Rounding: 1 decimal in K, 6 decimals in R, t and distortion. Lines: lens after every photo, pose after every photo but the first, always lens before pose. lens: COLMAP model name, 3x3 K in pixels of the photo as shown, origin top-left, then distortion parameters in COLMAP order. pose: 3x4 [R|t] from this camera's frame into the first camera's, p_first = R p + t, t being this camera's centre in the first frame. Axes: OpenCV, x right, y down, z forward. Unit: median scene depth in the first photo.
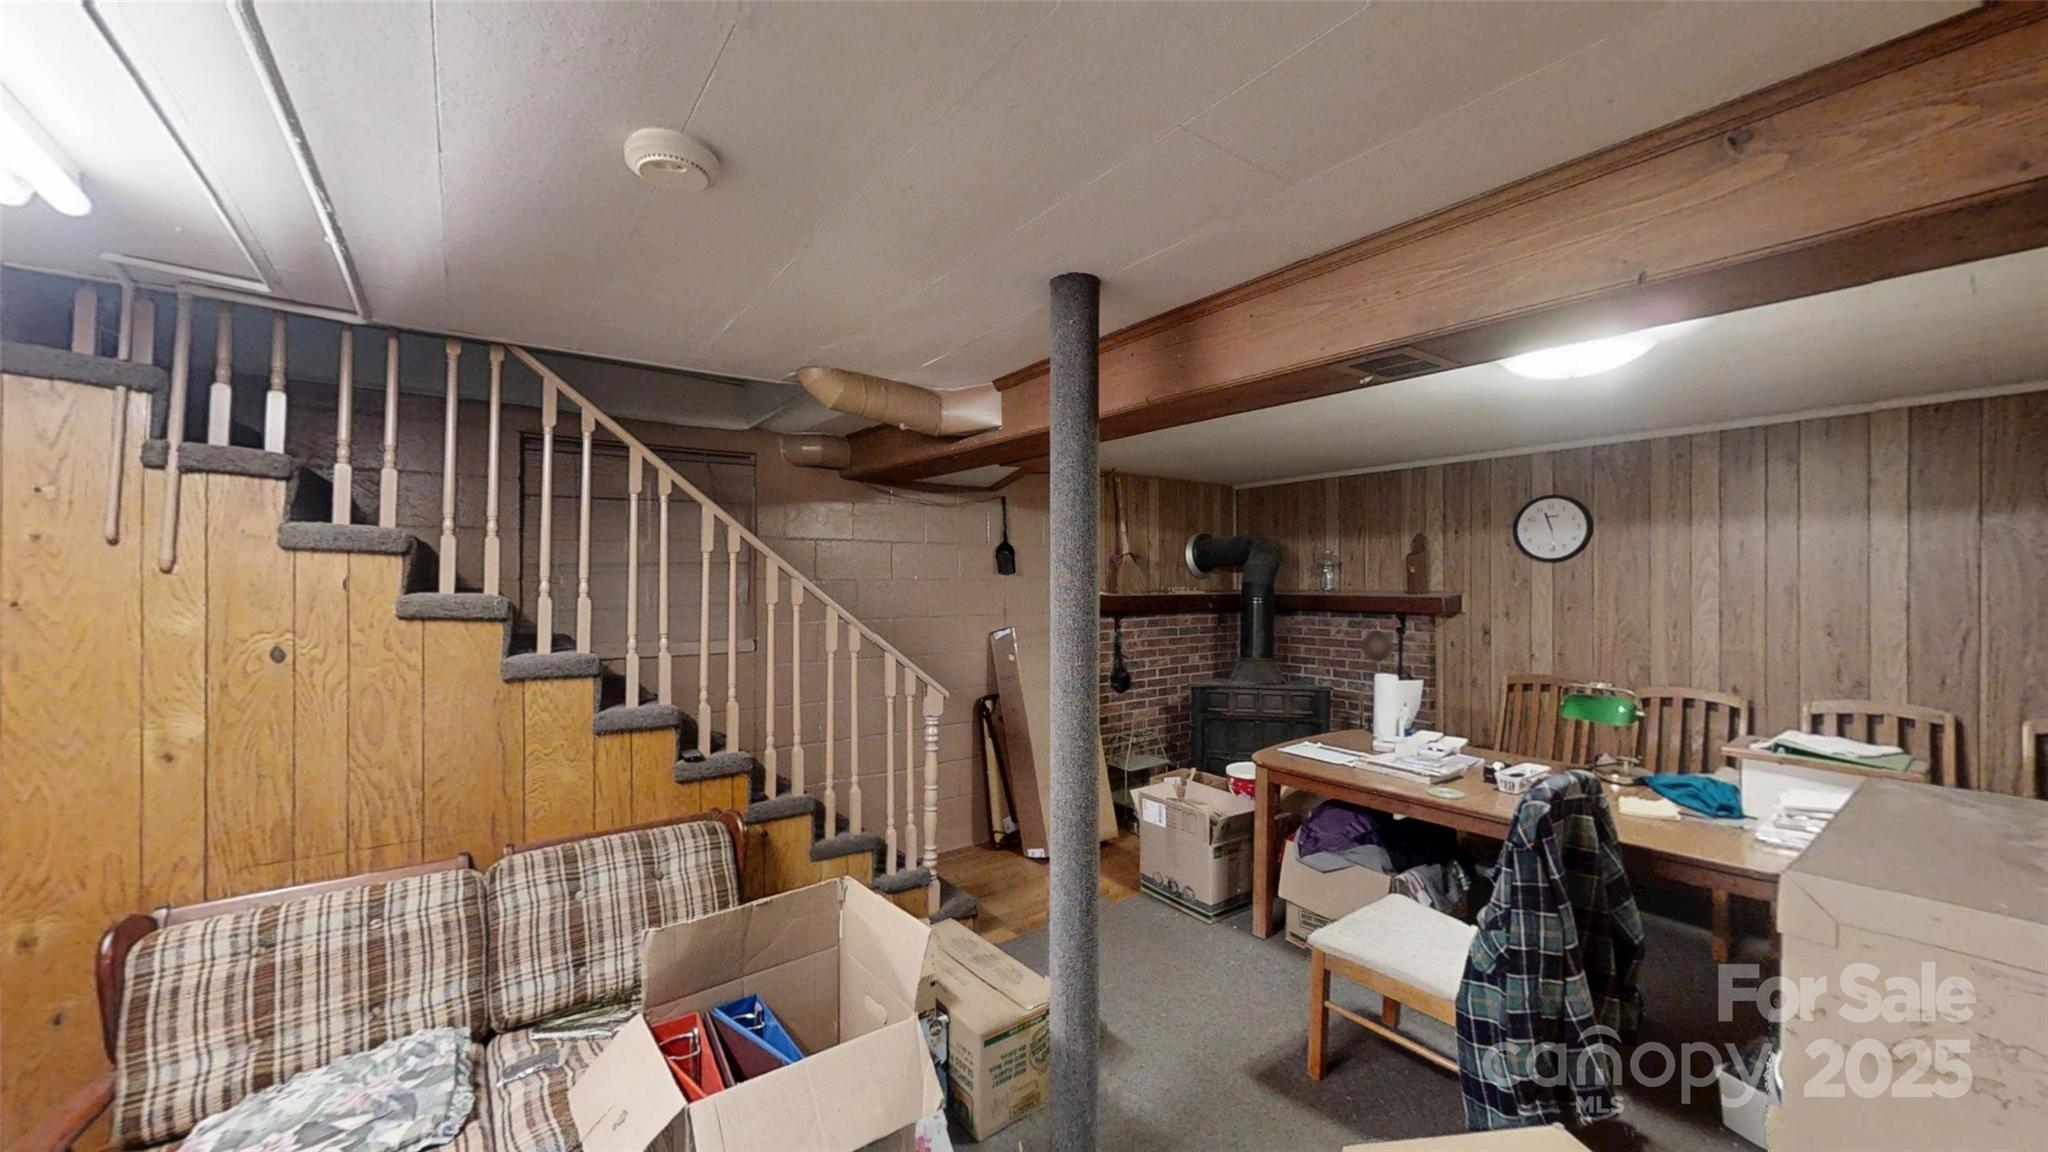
lens RADIAL K [[741.9, 0, 1024.0], [0, 741.9, 576.0], [0, 0, 1]] dist [-0.000017, -0.000013]
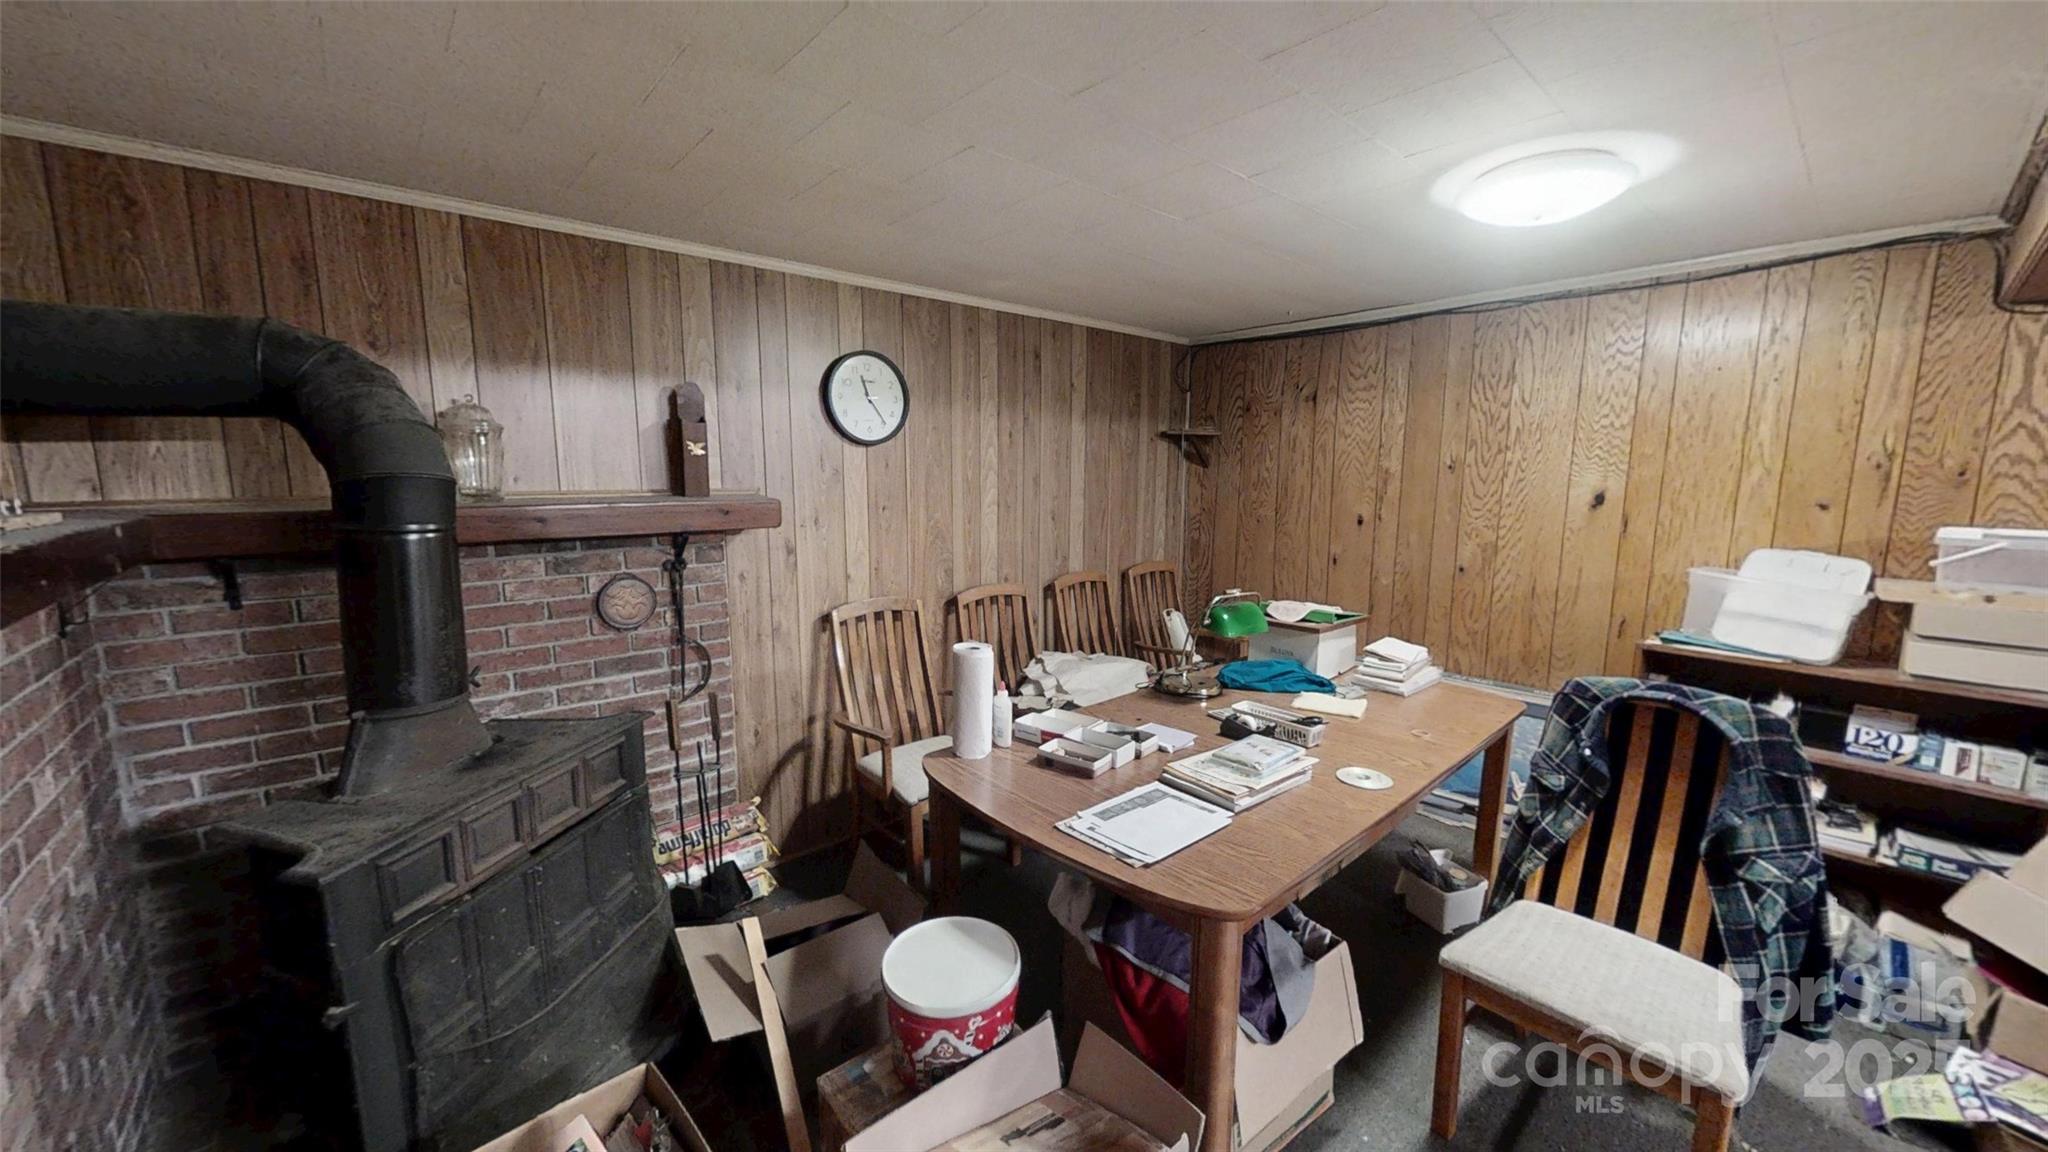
lens RADIAL K [[741.9, 0, 1024.0], [0, 741.9, 576.0], [0, 0, 1]] dist [-0.000017, -0.000013]
pose [[-0.078615, -0.144294, 0.986407, -0.033801], [-0.013277, 0.989533, 0.143693, 0.001644], [-0.996817, -0.001800, -0.079708, 0.842036]]
